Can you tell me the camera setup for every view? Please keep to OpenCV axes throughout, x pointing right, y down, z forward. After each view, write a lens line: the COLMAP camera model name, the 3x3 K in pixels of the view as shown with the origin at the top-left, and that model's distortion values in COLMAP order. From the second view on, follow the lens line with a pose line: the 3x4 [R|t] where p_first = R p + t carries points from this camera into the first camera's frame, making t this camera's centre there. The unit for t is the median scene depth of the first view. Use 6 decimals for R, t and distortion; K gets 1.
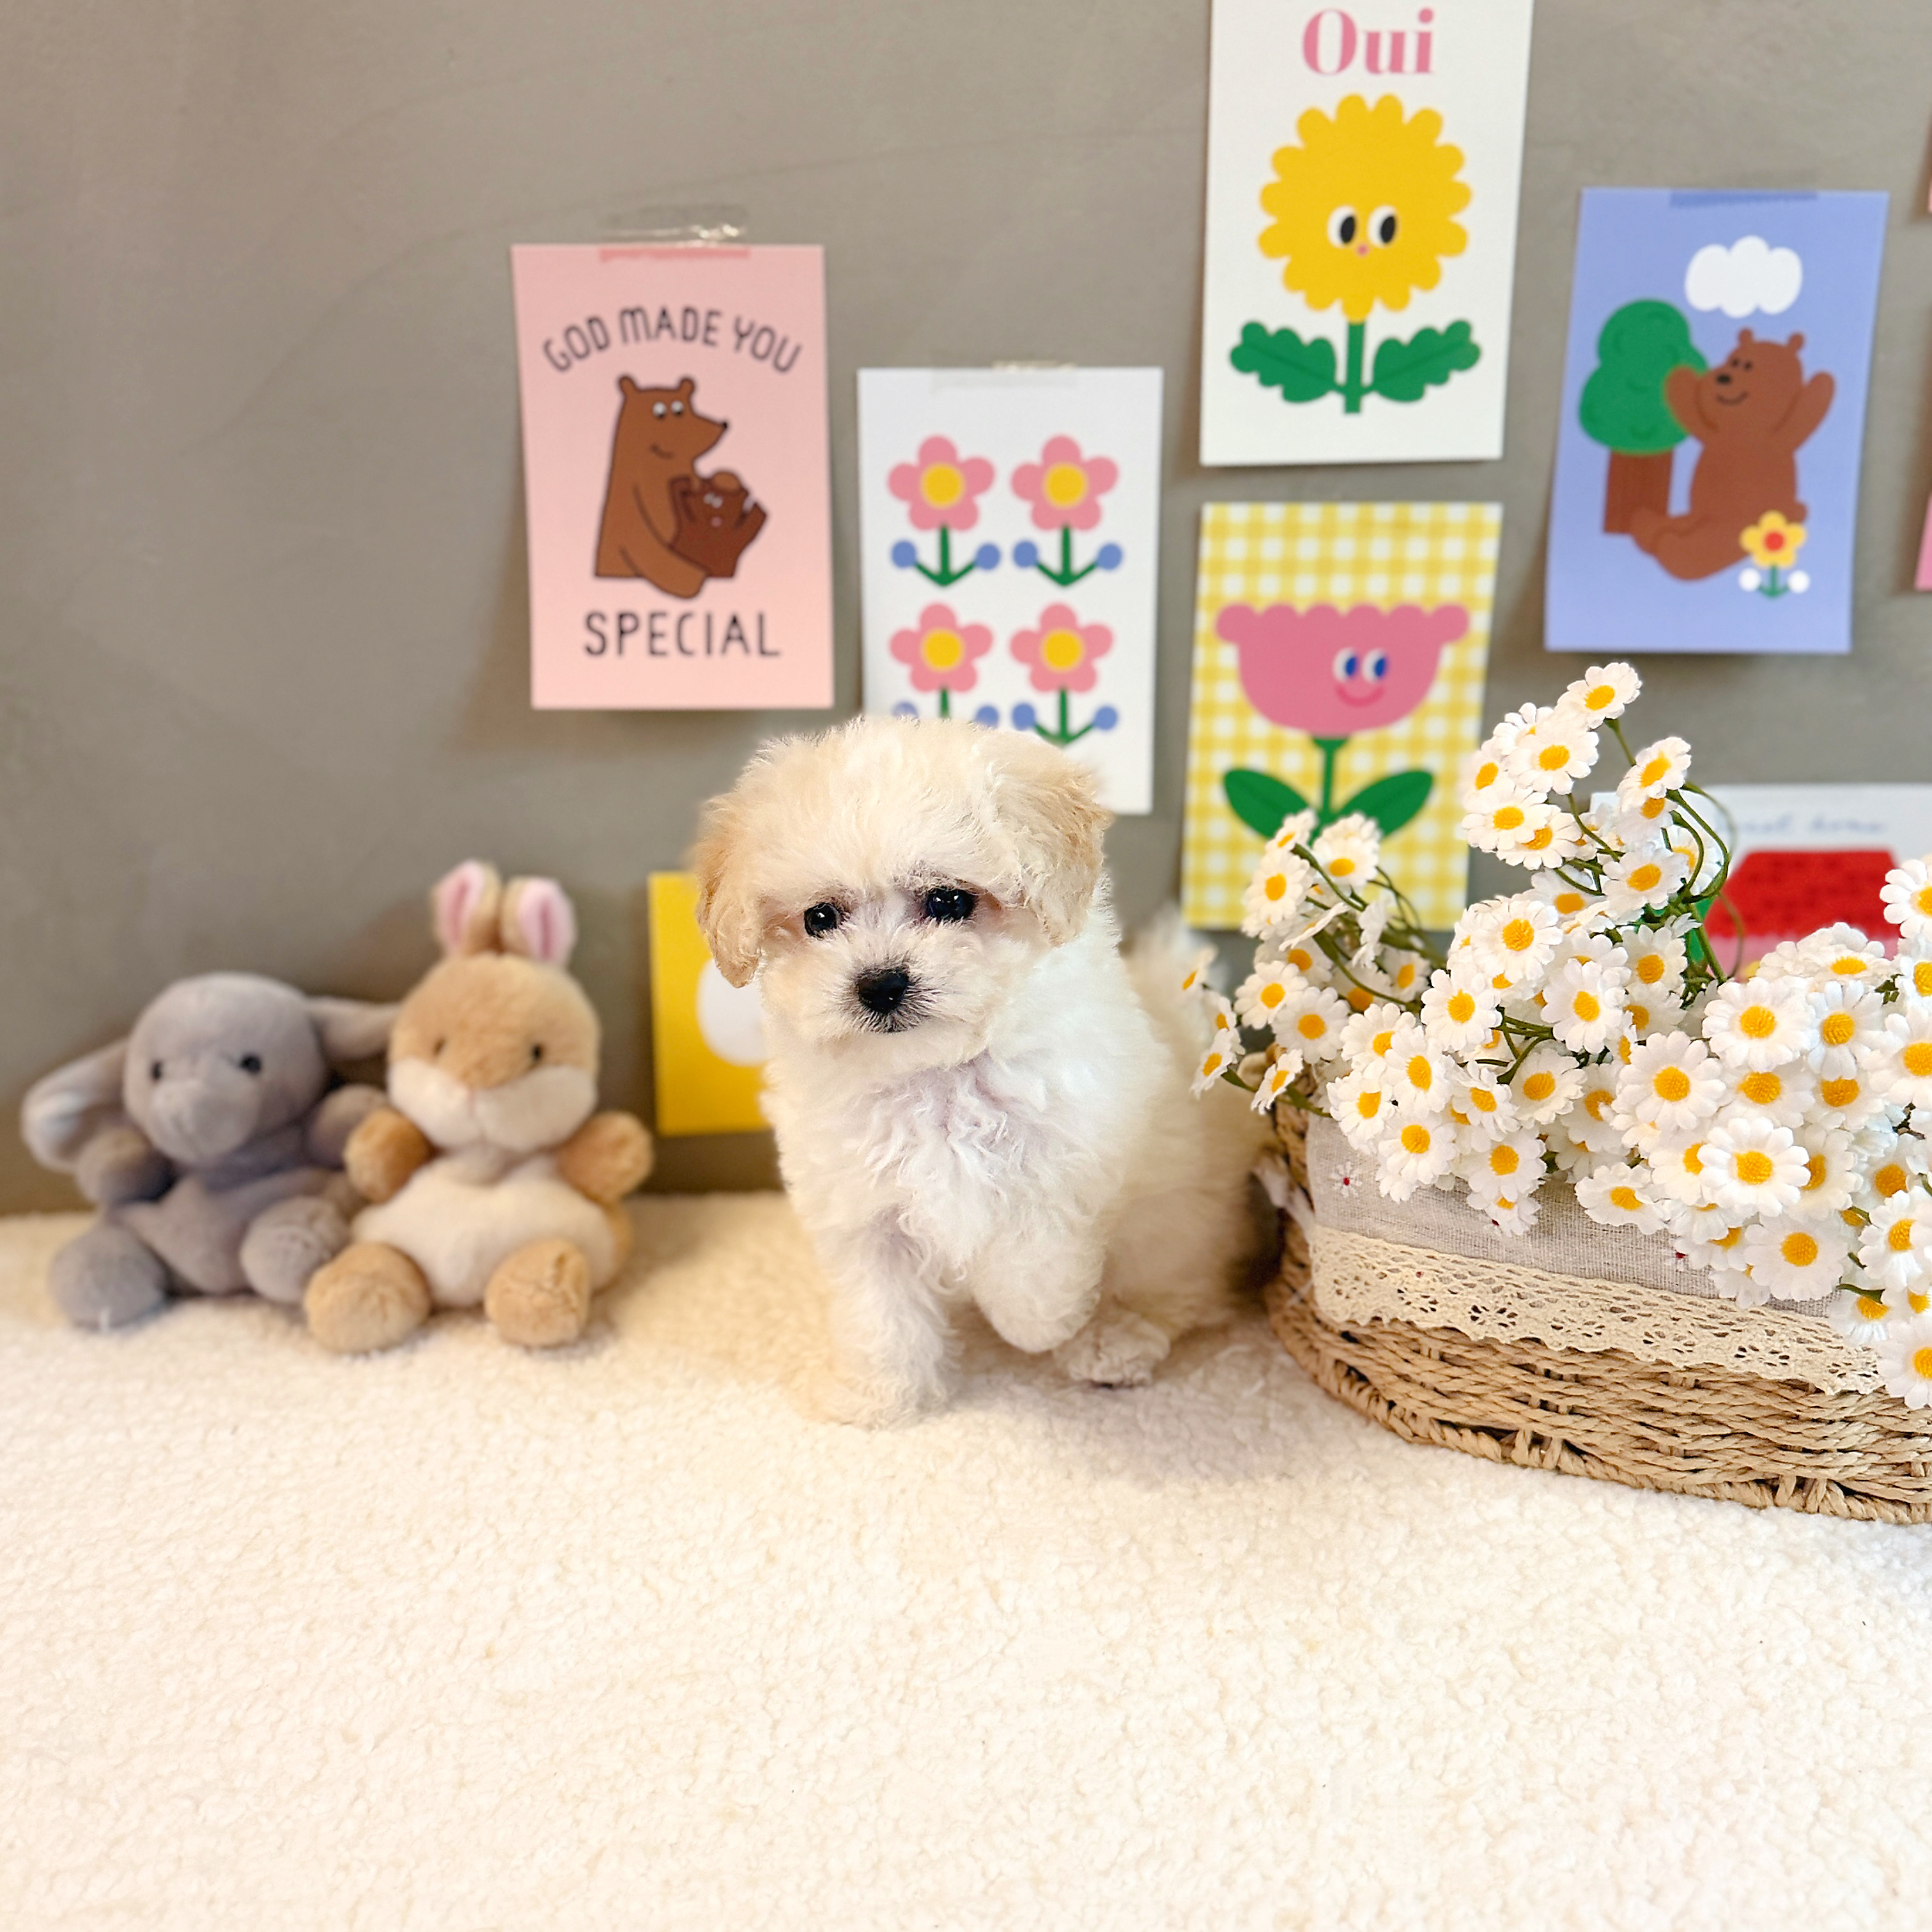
lens RADIAL K [[2096.5, 0, 919.8], [0, 2096.5, 911.6], [0, 0, 1]] dist [-0.054095, 0.000000]
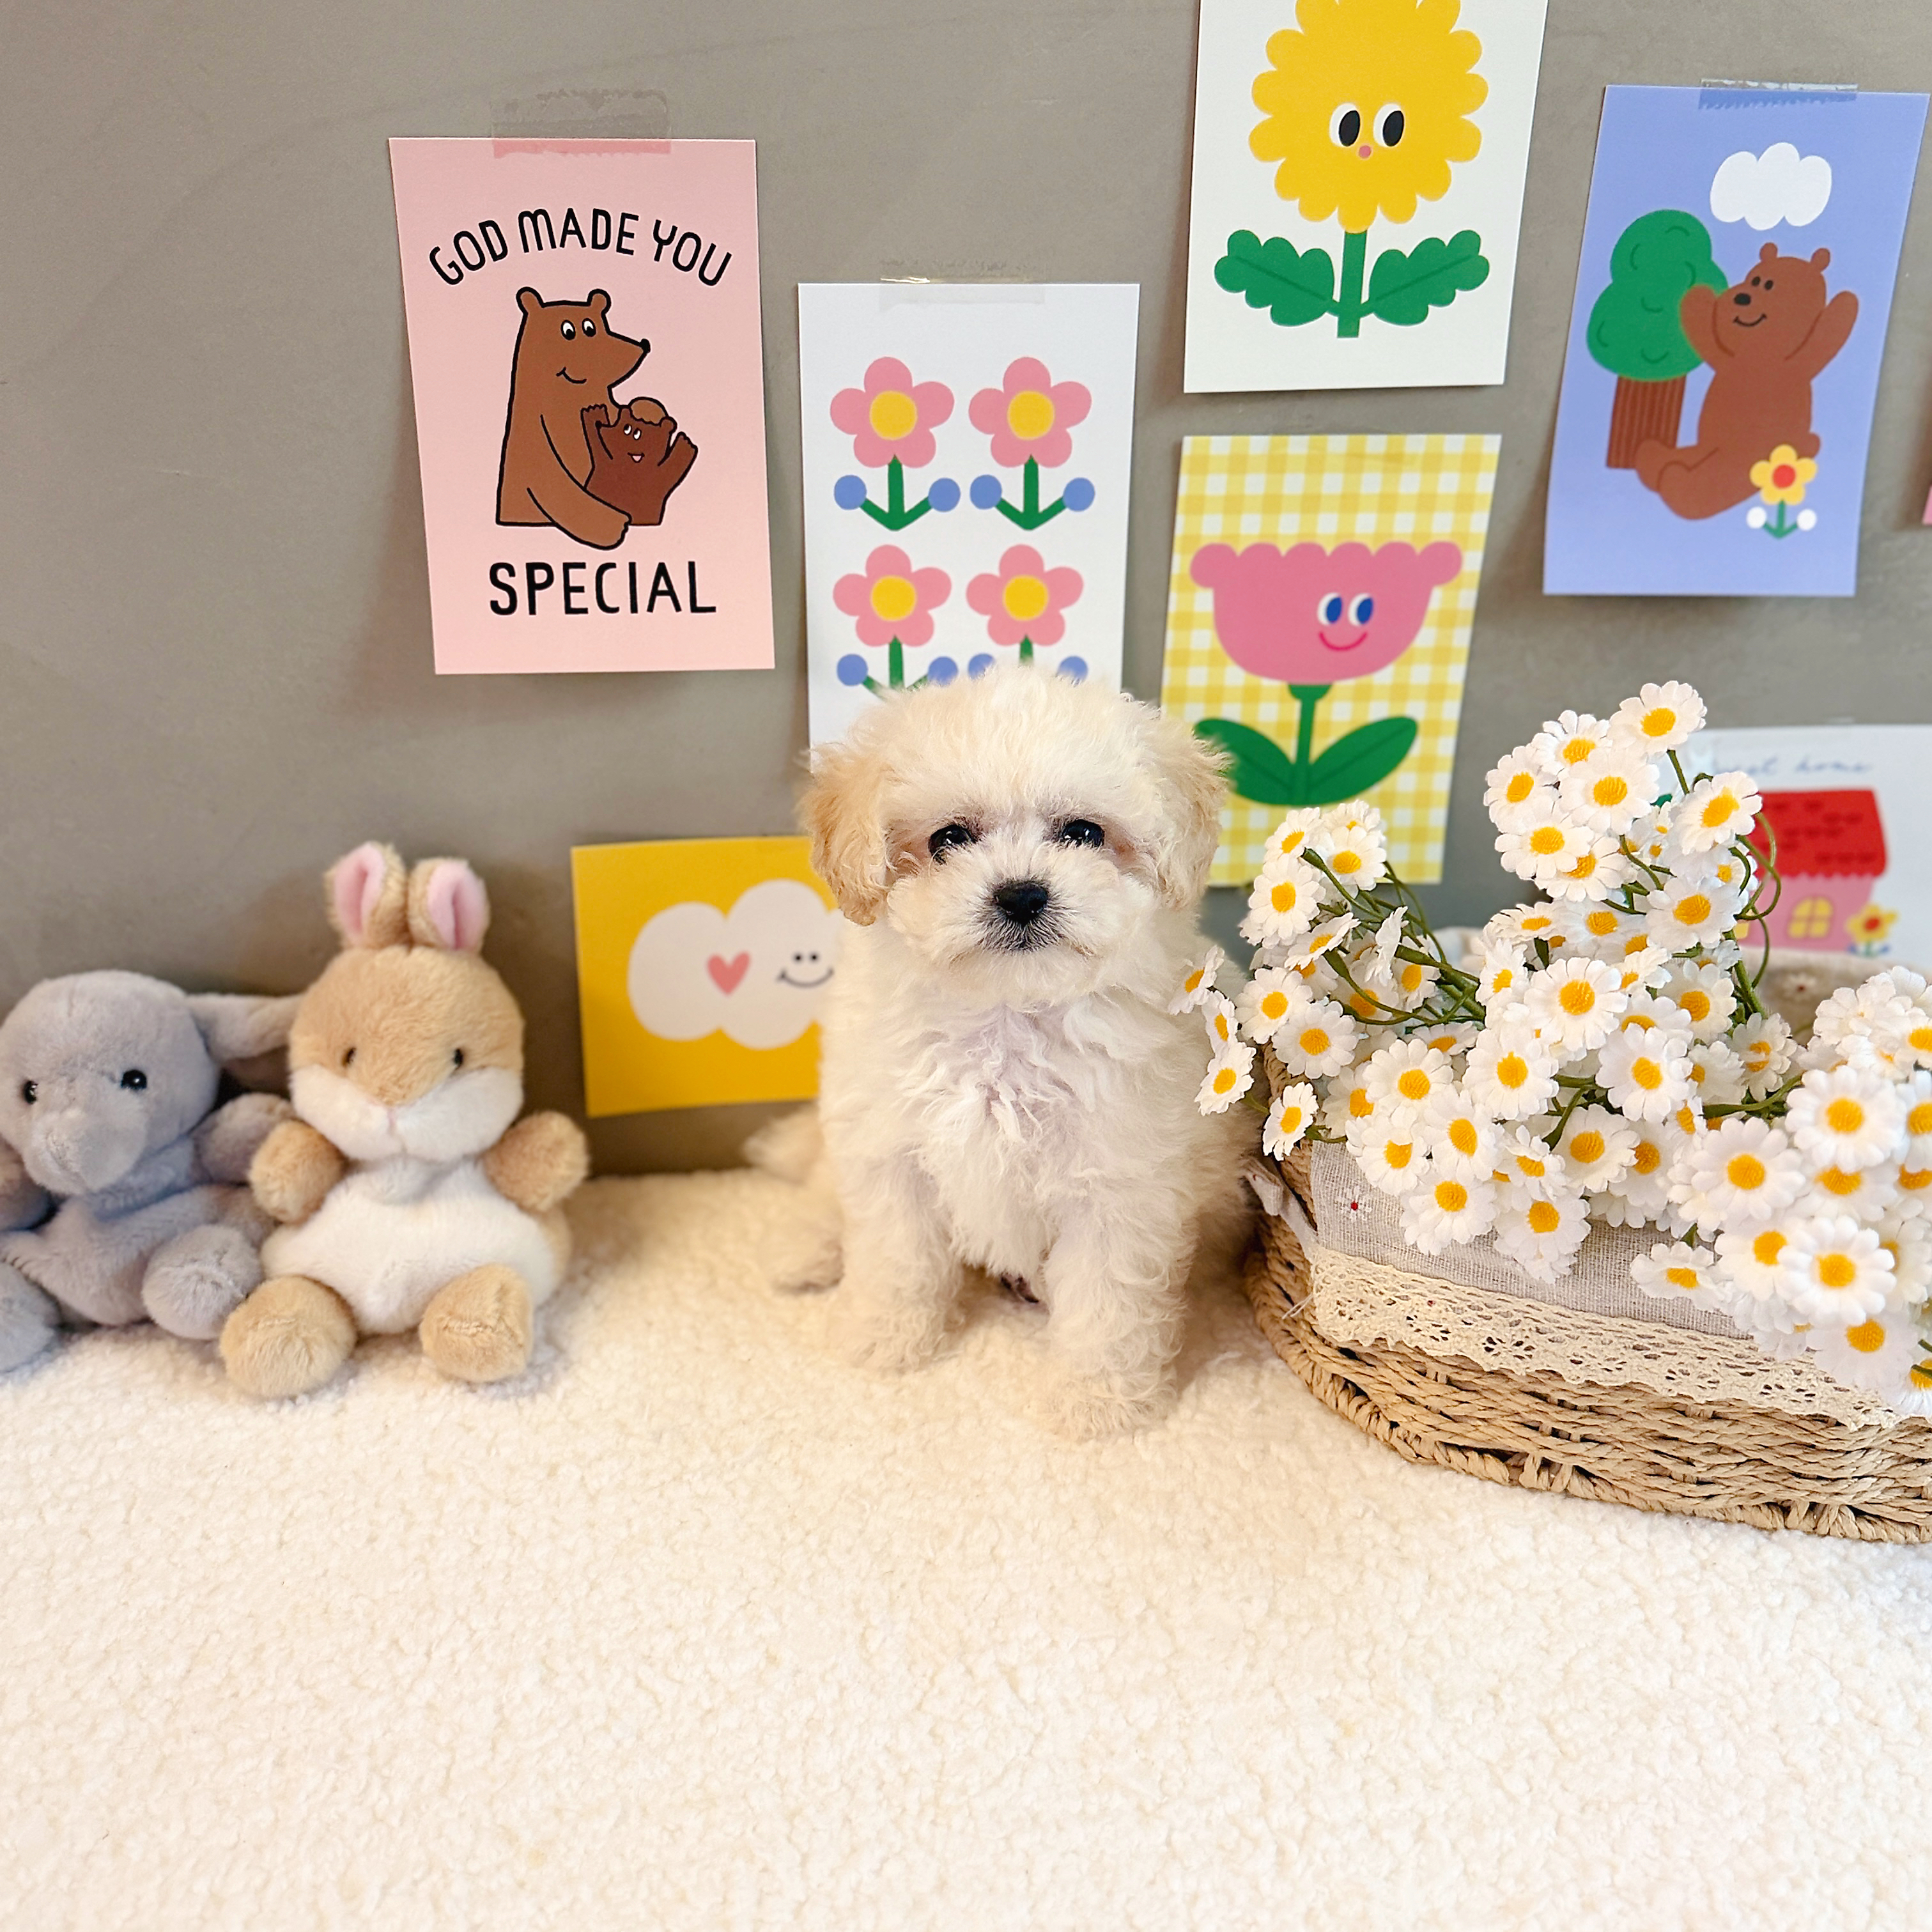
lens RADIAL K [[2096.5, 0, 954.5], [0, 2096.5, 972.3], [0, 0, 1]] dist [-0.054095, 0.000000]
pose [[0.994167, -0.028824, 0.103924, -0.064726], [0.011881, 0.987028, 0.160105, -0.116847], [-0.107191, -0.157937, 0.981614, 0.095010]]
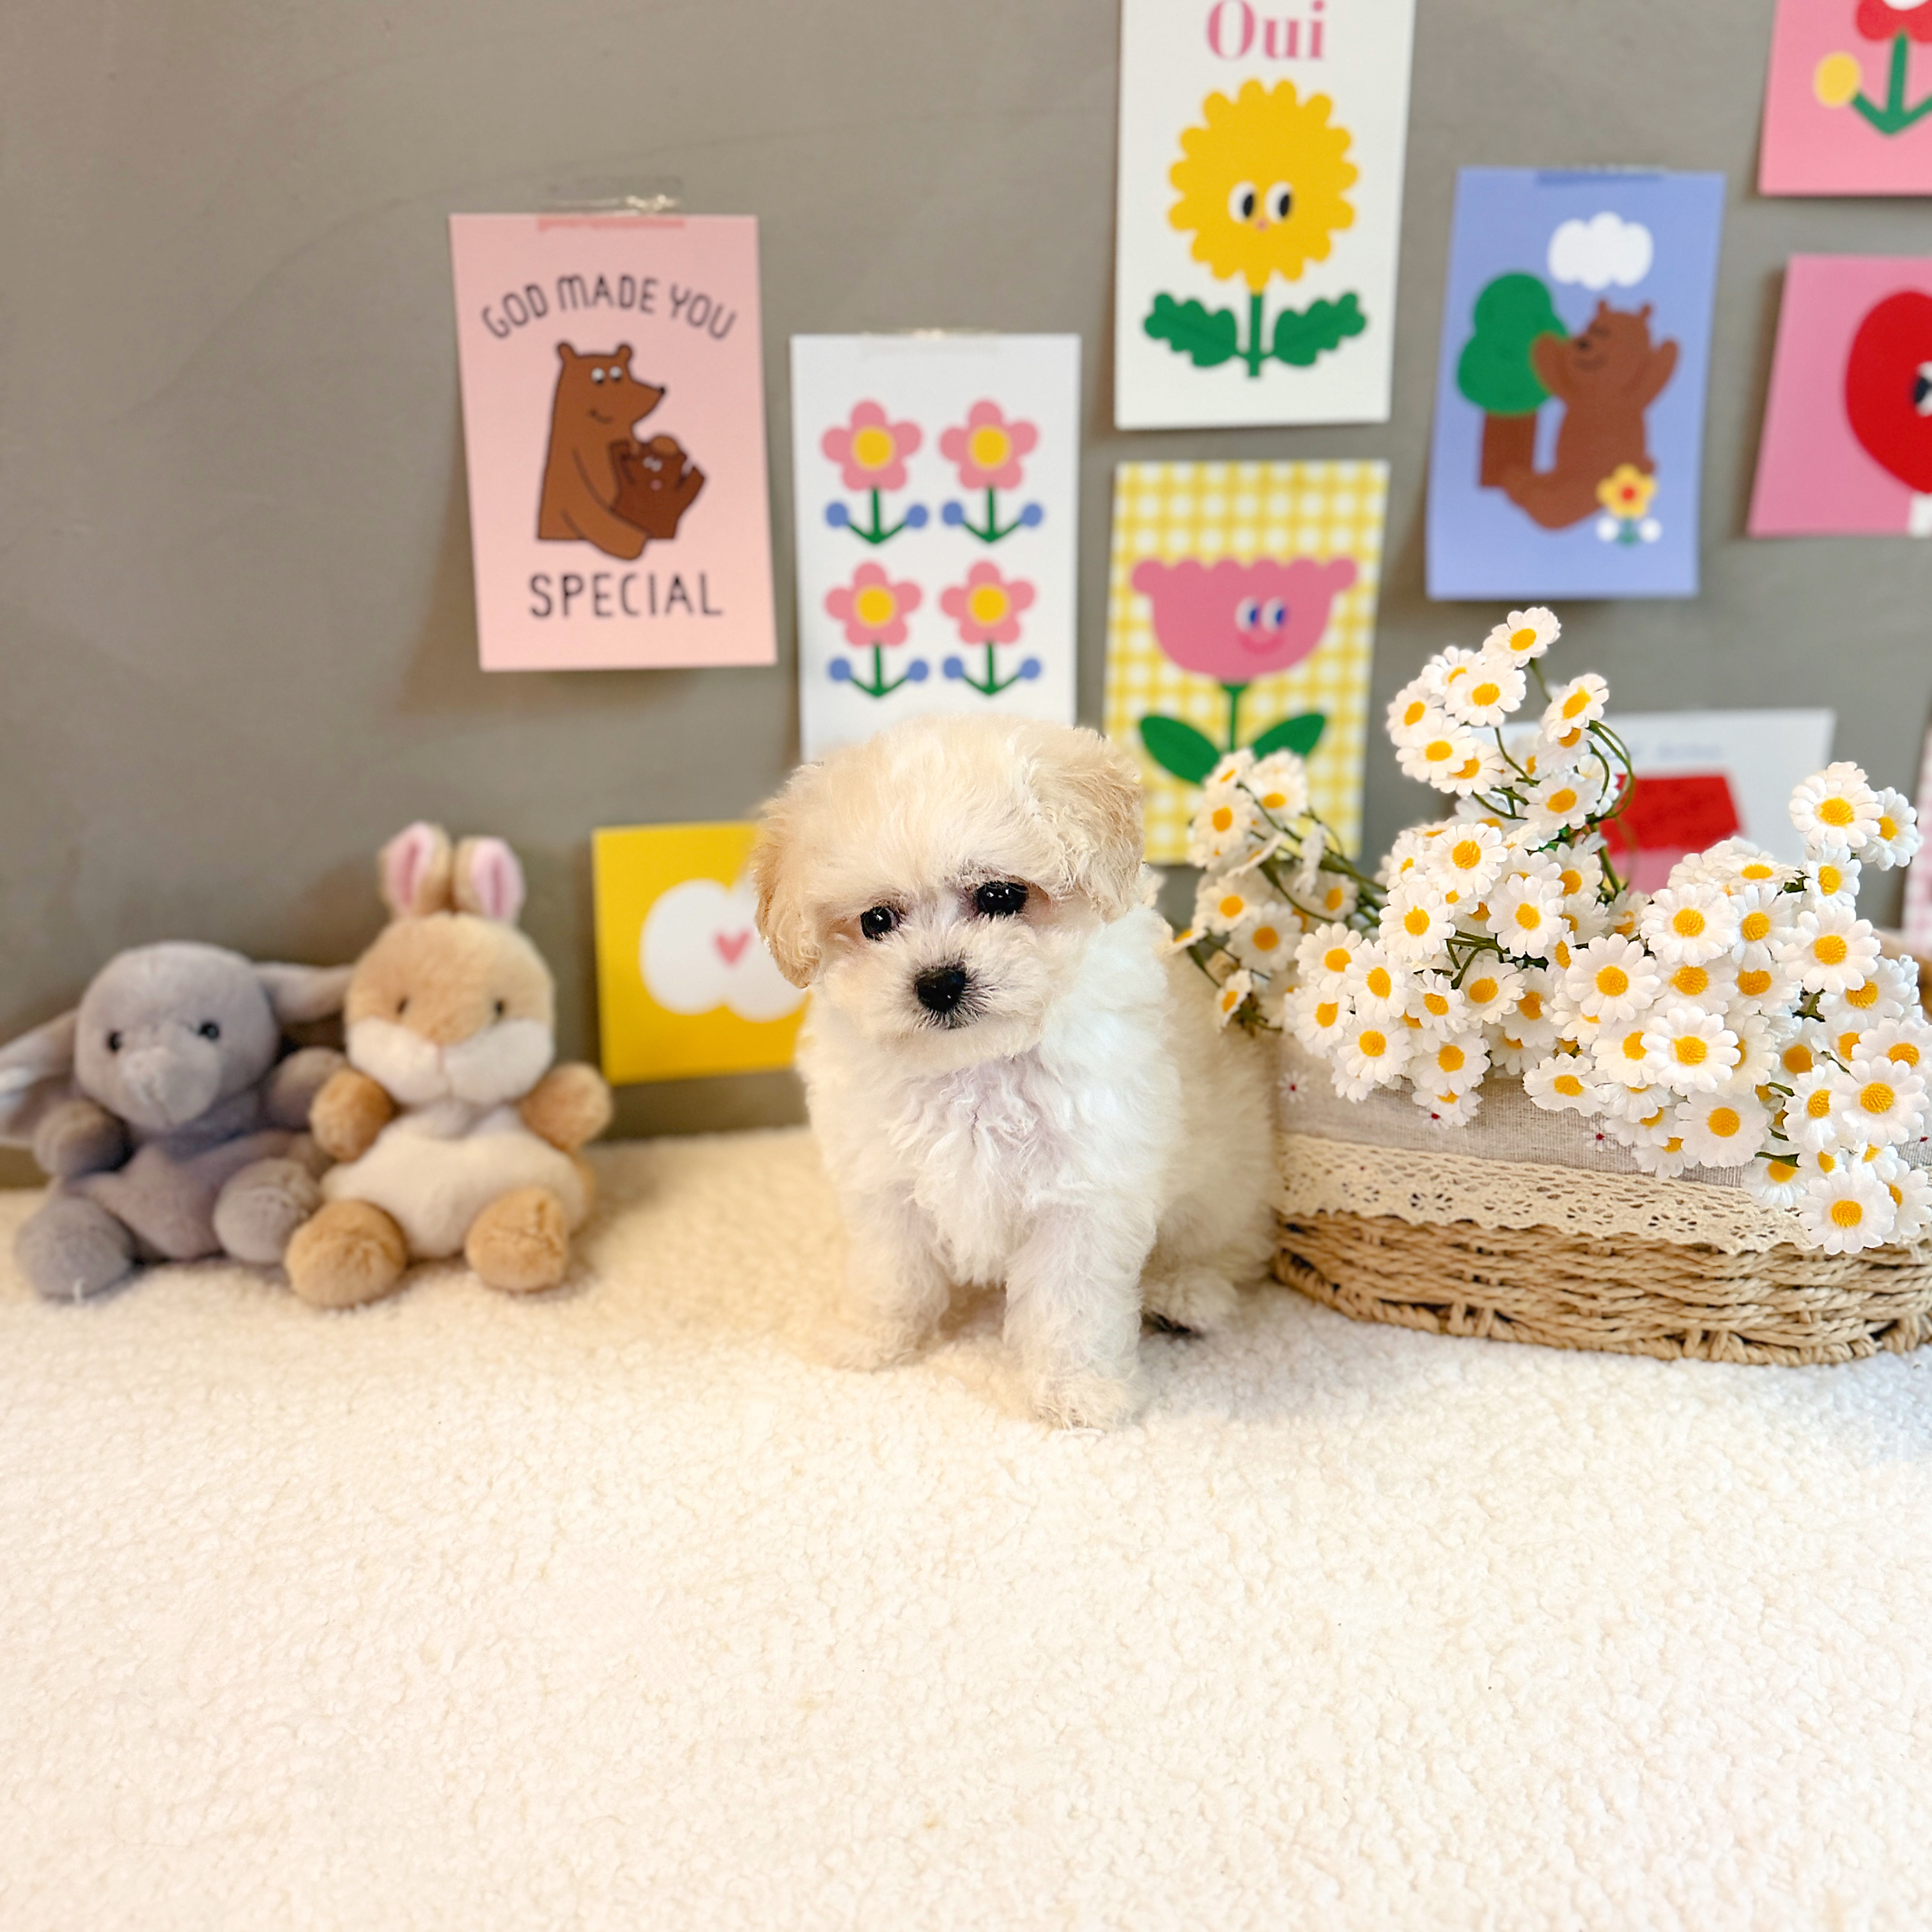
lens RADIAL K [[2096.5, 0, 970.4], [0, 2096.5, 933.8], [0, 0, 1]] dist [-0.054095, 0.000000]
pose [[0.988885, -0.038626, 0.143580, -0.104578], [0.034118, 0.998849, 0.033729, 0.005198], [-0.144717, -0.028455, 0.989064, -0.048449]]
